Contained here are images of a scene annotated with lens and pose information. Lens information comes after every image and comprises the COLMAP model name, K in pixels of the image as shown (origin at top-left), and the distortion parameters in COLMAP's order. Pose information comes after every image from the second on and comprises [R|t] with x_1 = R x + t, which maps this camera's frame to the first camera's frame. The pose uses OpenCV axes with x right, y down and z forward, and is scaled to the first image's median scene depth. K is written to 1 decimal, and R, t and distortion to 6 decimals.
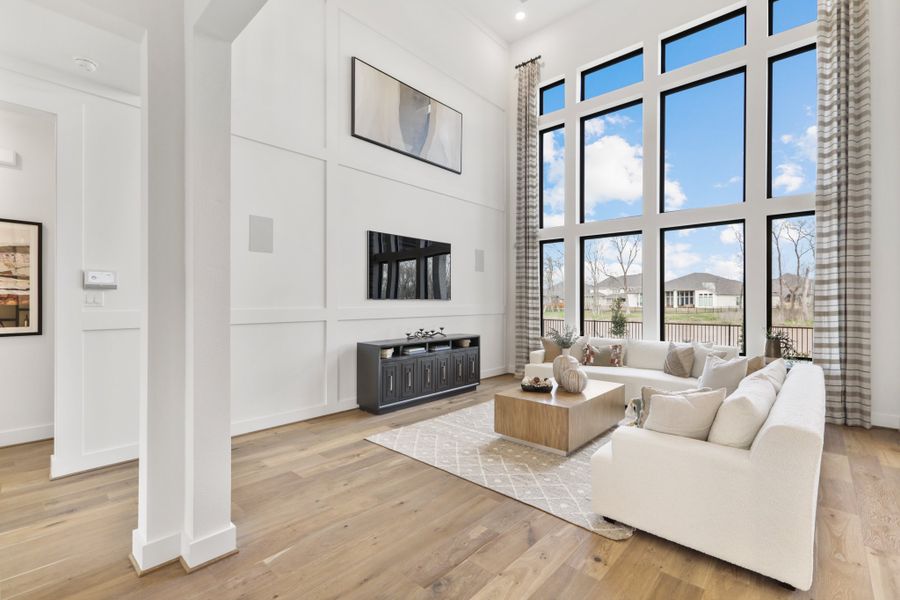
lens RADIAL K [[403.6, 0, 450.0], [0, 403.6, 300.0], [0, 0, 1]] dist [-0.002576, -0.000045]
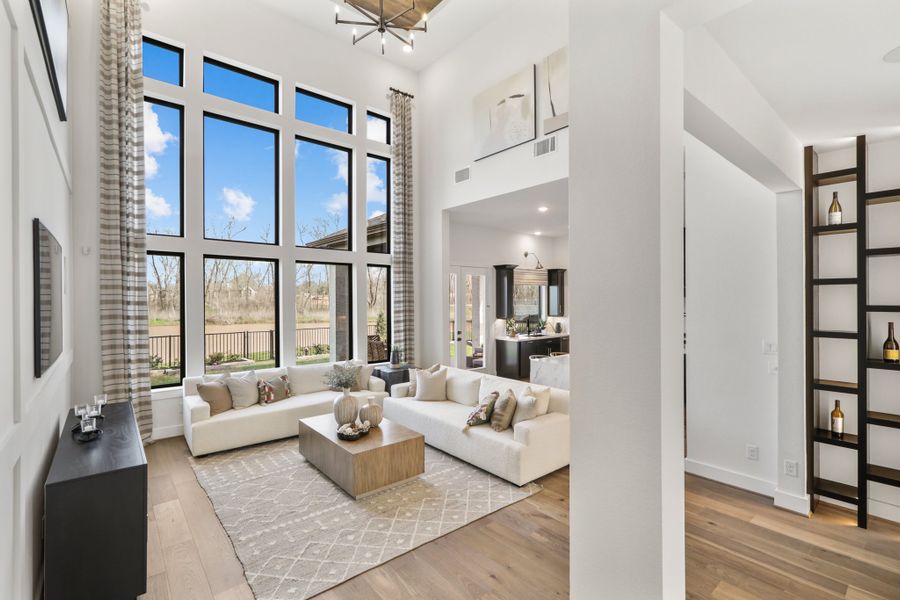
lens RADIAL K [[403.6, 0, 450.0], [0, 403.6, 300.0], [0, 0, 1]] dist [-0.002576, -0.000045]
pose [[0.135245, -0.002211, 0.990810, -0.701309], [-0.000682, 0.999997, 0.002325, -0.105218], [-0.990812, -0.000990, 0.135243, 0.624217]]
